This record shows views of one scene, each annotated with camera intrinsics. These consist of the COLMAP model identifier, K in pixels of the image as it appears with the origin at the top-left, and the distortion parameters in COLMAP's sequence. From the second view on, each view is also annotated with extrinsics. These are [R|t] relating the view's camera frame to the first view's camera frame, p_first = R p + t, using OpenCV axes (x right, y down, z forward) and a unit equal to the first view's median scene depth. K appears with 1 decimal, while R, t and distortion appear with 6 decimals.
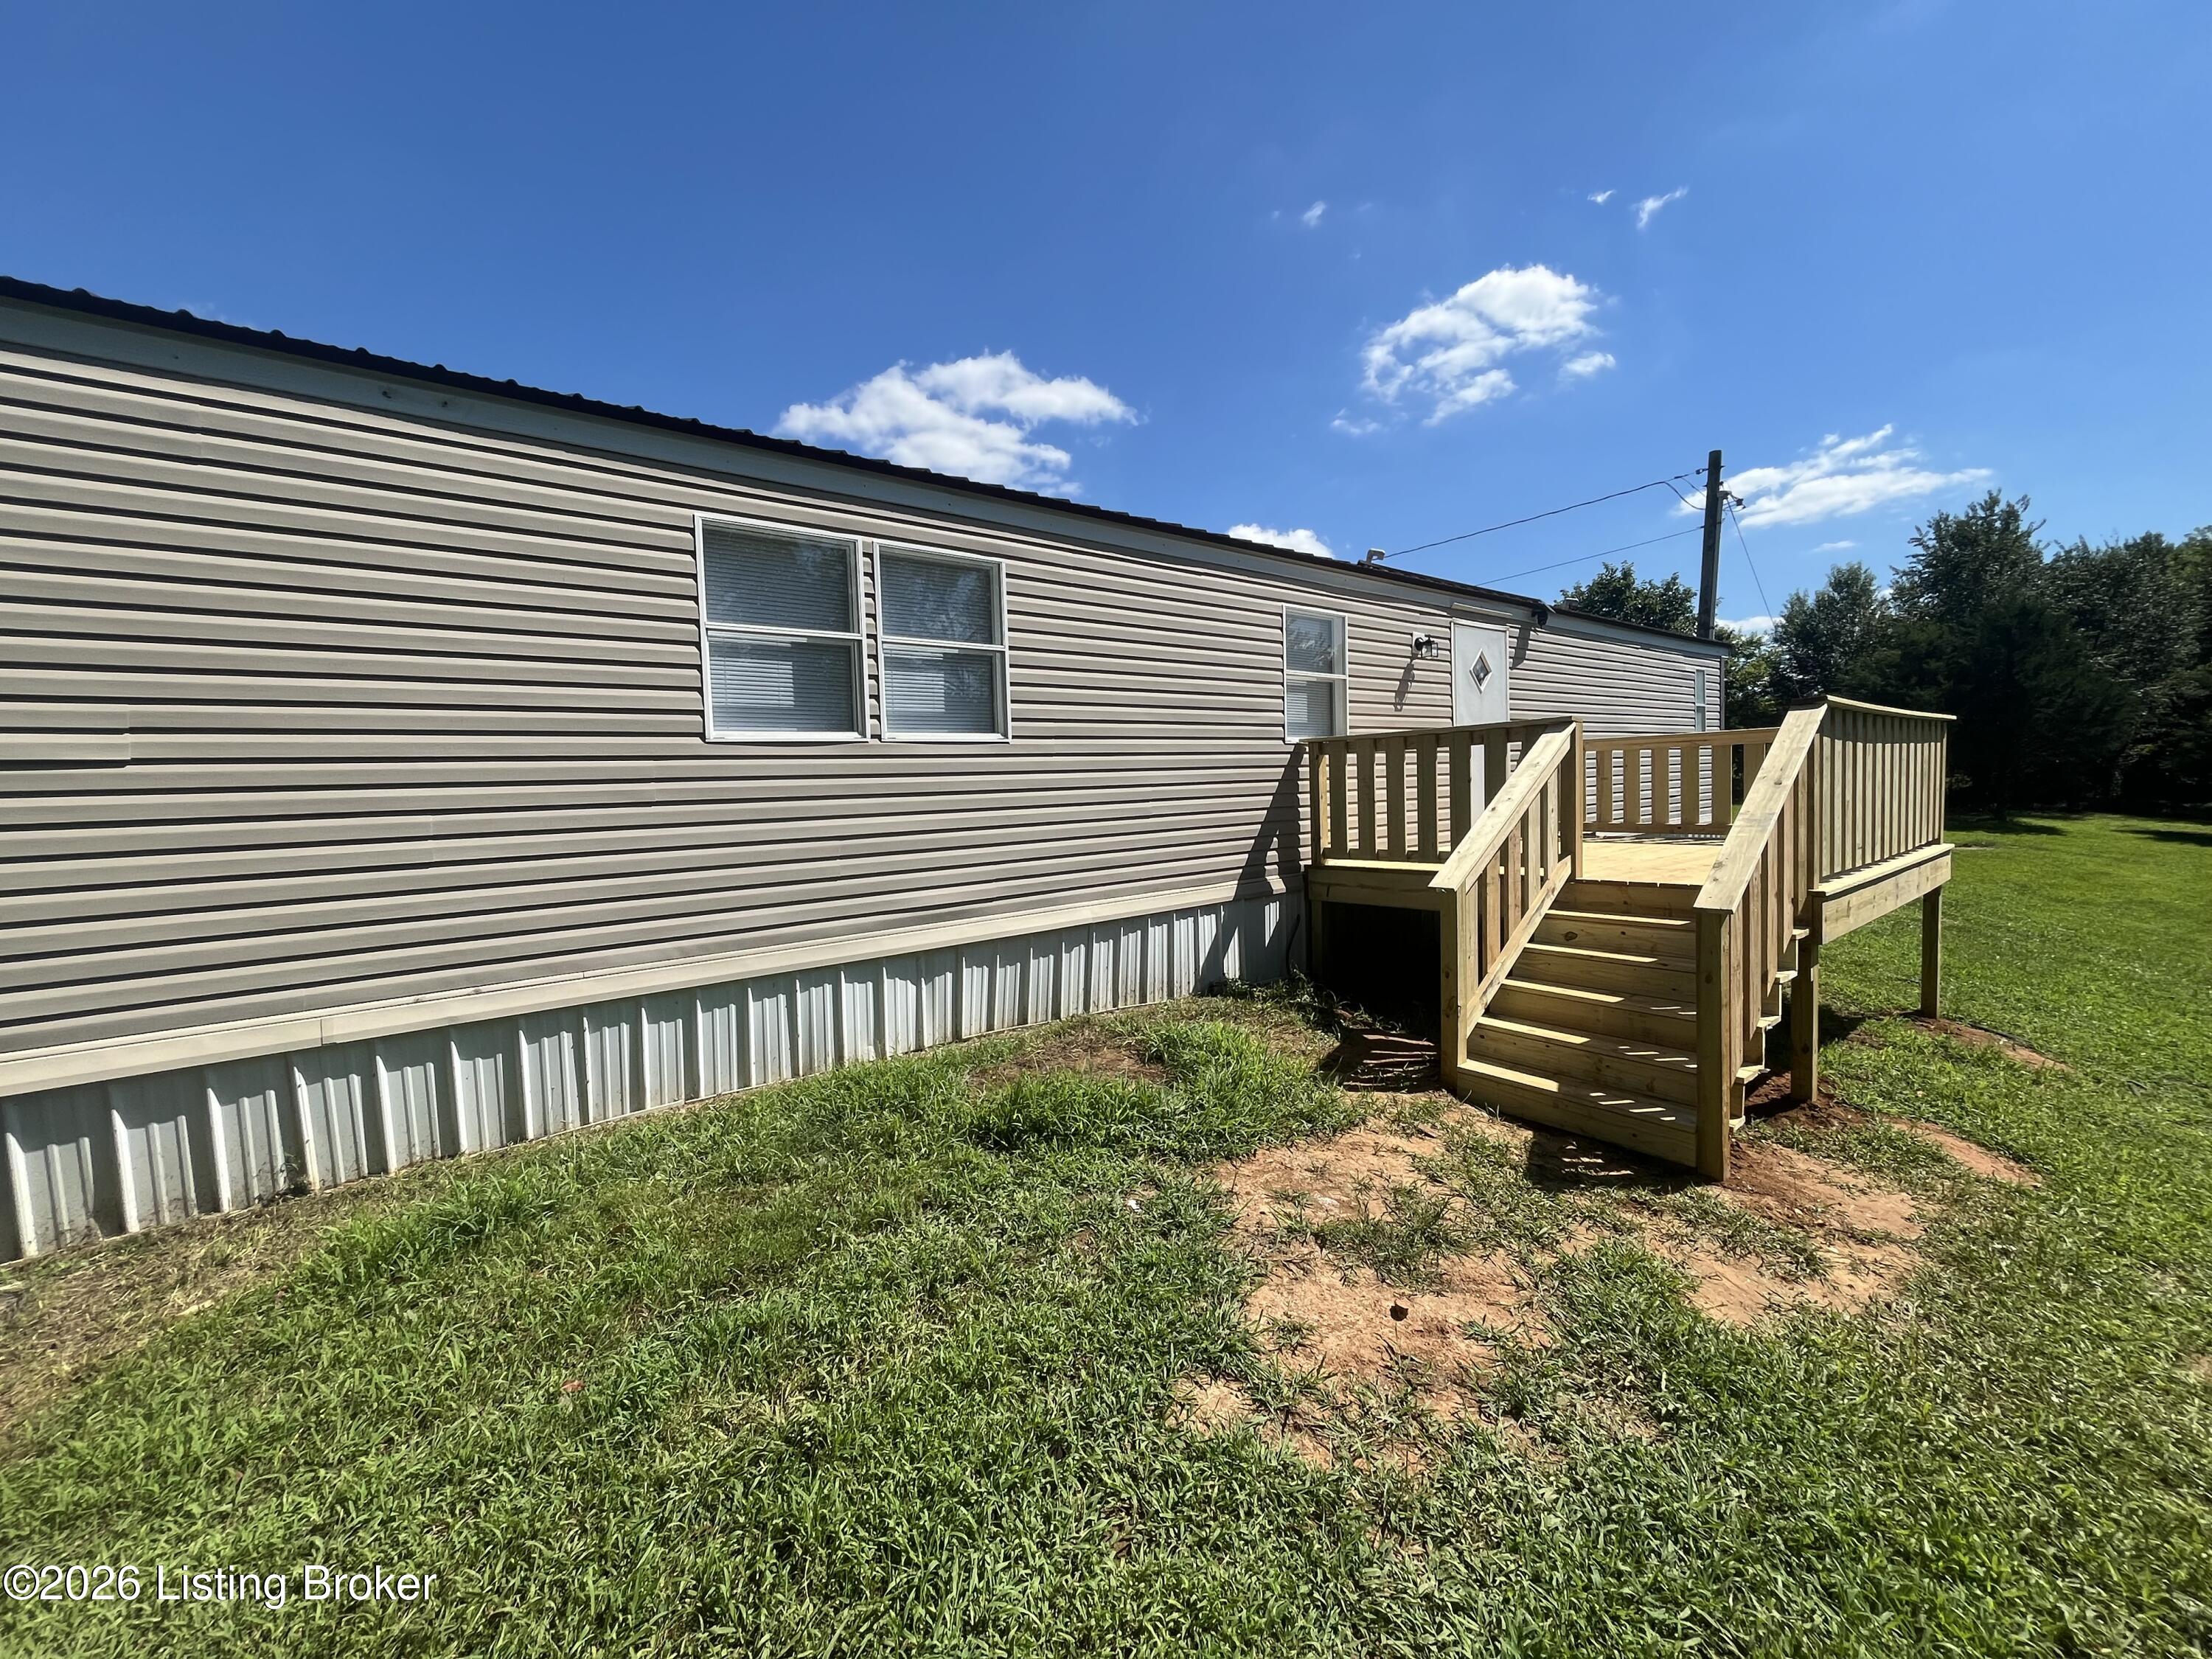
lens RADIAL K [[889.4, 0, 1106.5], [0, 889.4, 819.5], [0, 0, 1]] dist [-0.002687, -0.000807]
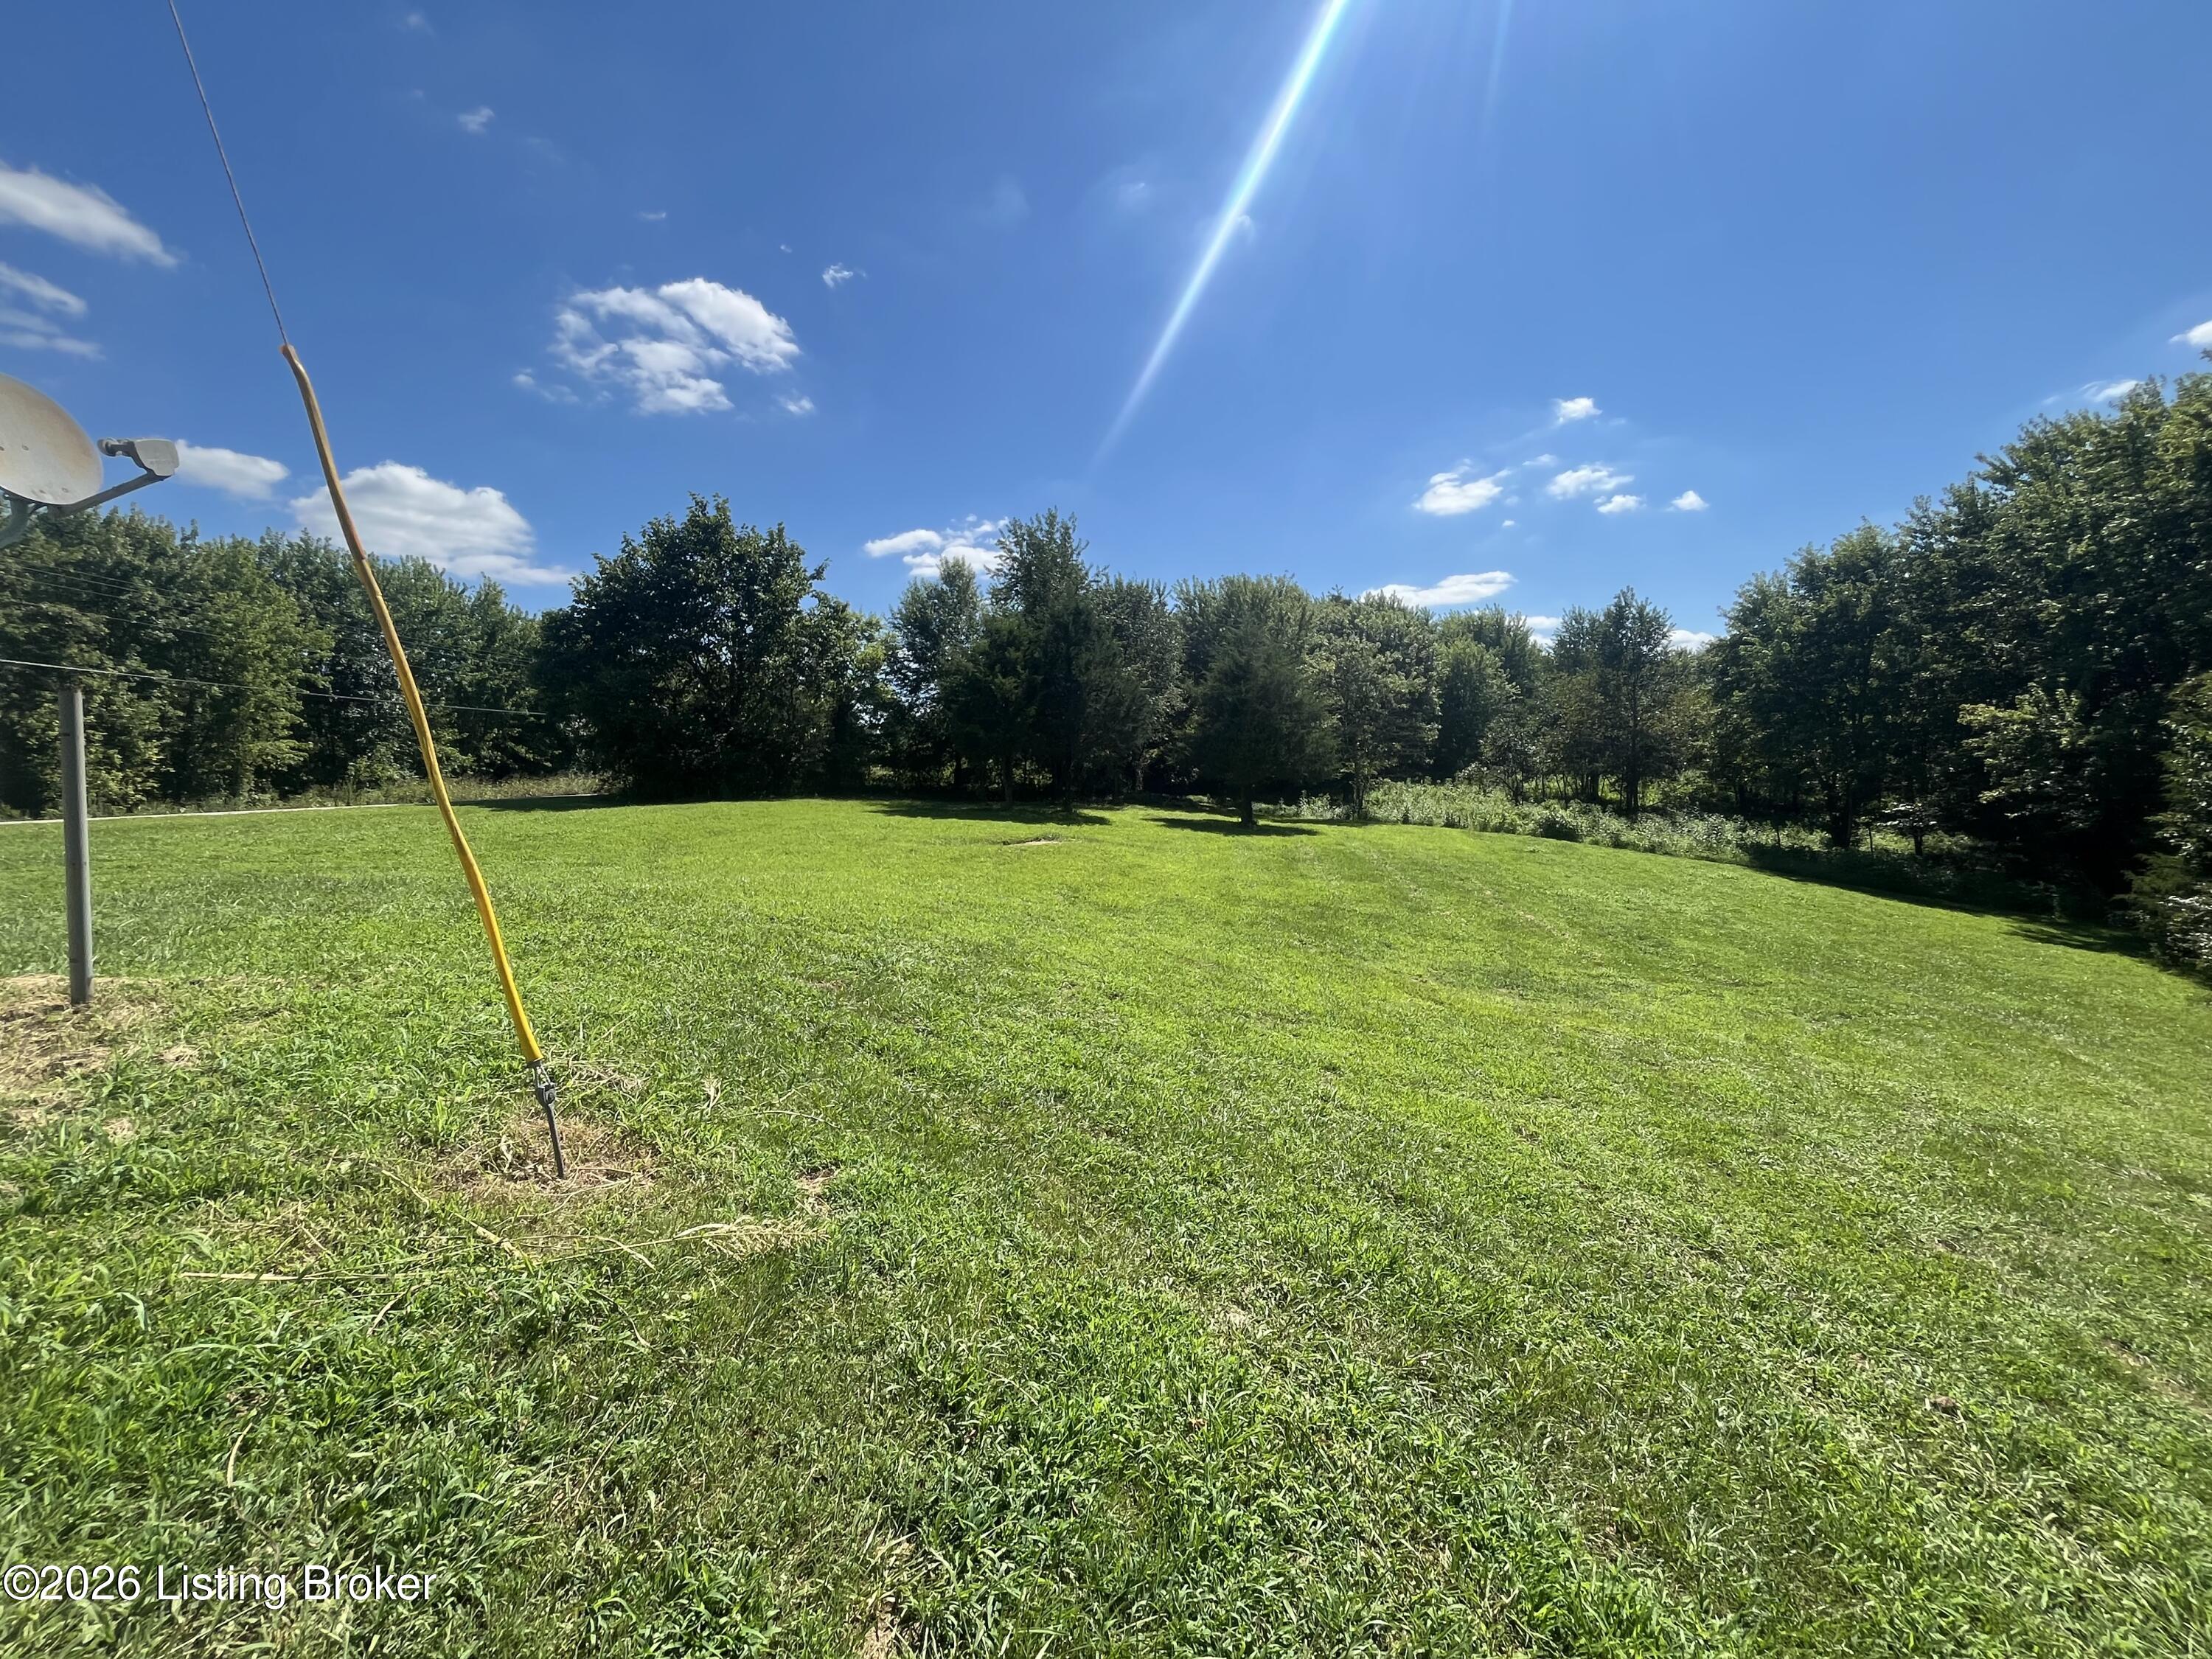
lens RADIAL K [[889.4, 0, 1105.4], [0, 889.4, 818.2], [0, 0, 1]] dist [-0.002687, -0.000807]
pose [[0.684931, -0.030266, 0.727979, 0.257432], [0.038917, 0.999230, 0.004928, 0.004100], [-0.727568, 0.024955, 0.685582, 0.235917]]
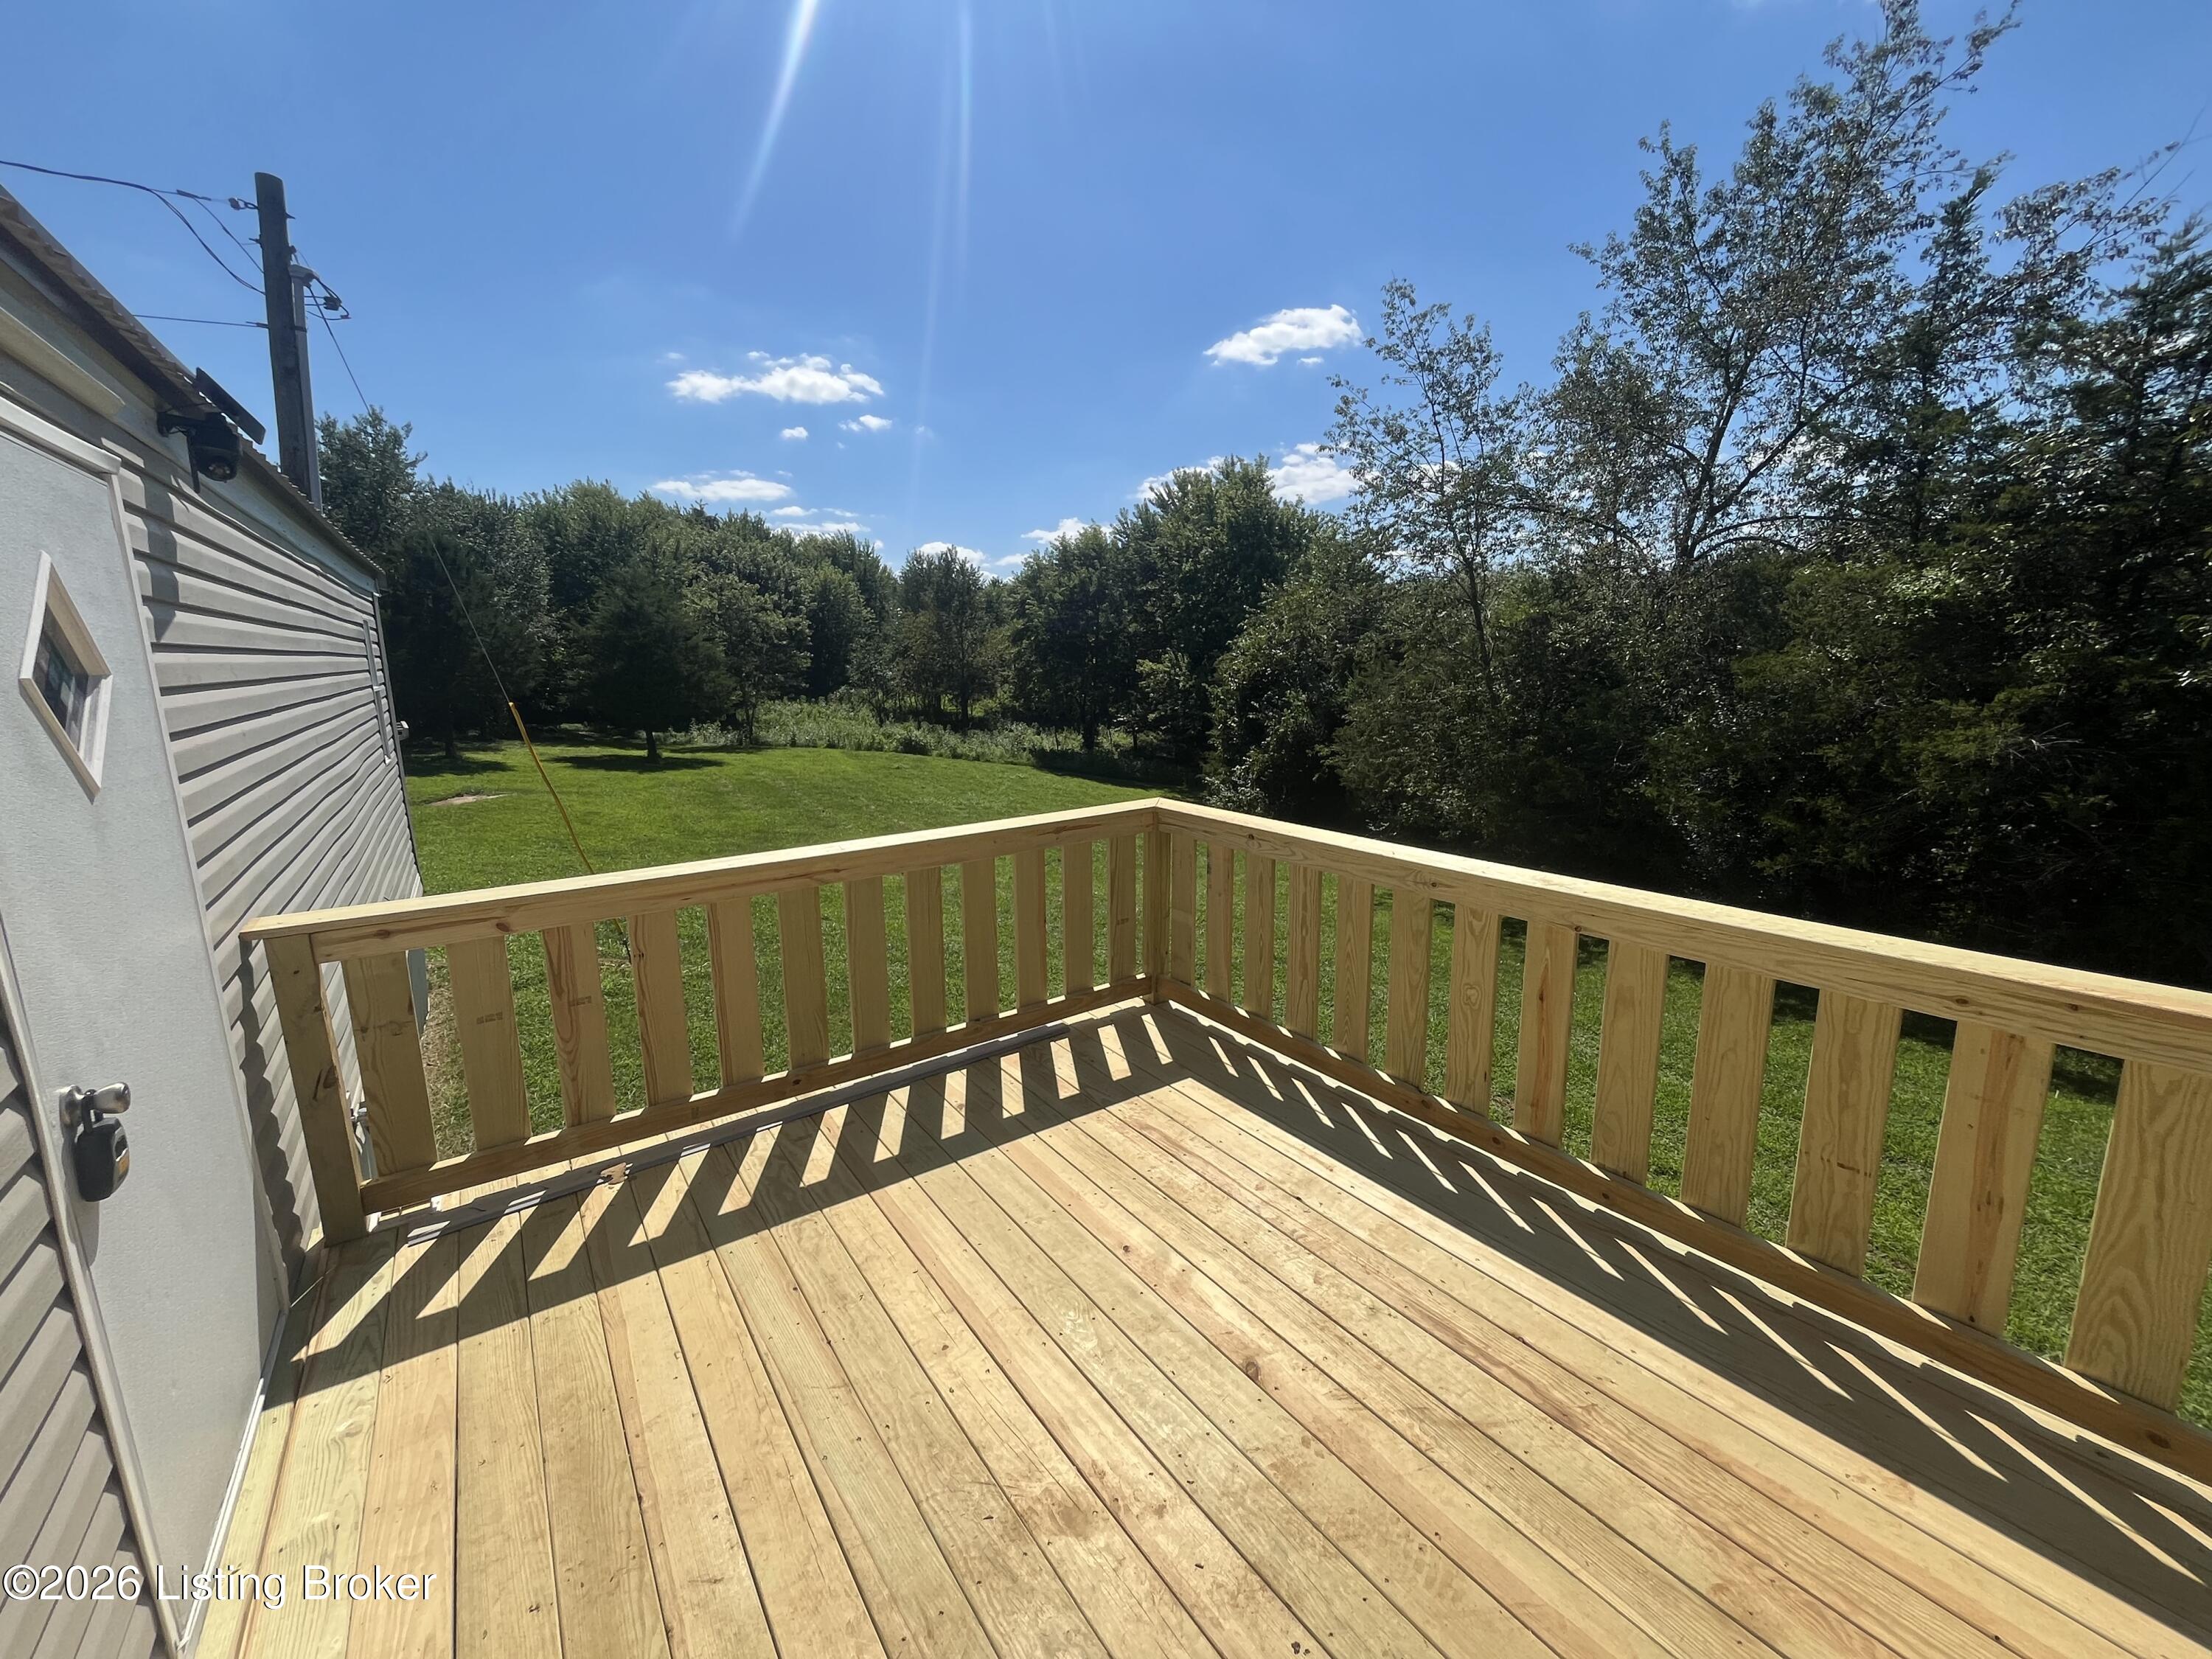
lens RADIAL K [[889.4, 0, 1104.2], [0, 889.4, 822.3], [0, 0, 1]] dist [-0.002687, -0.000807]
pose [[0.069903, -0.159117, 0.984782, 0.057040], [0.061011, 0.986031, 0.154988, -0.035045], [-0.995686, 0.049248, 0.078634, 0.177930]]
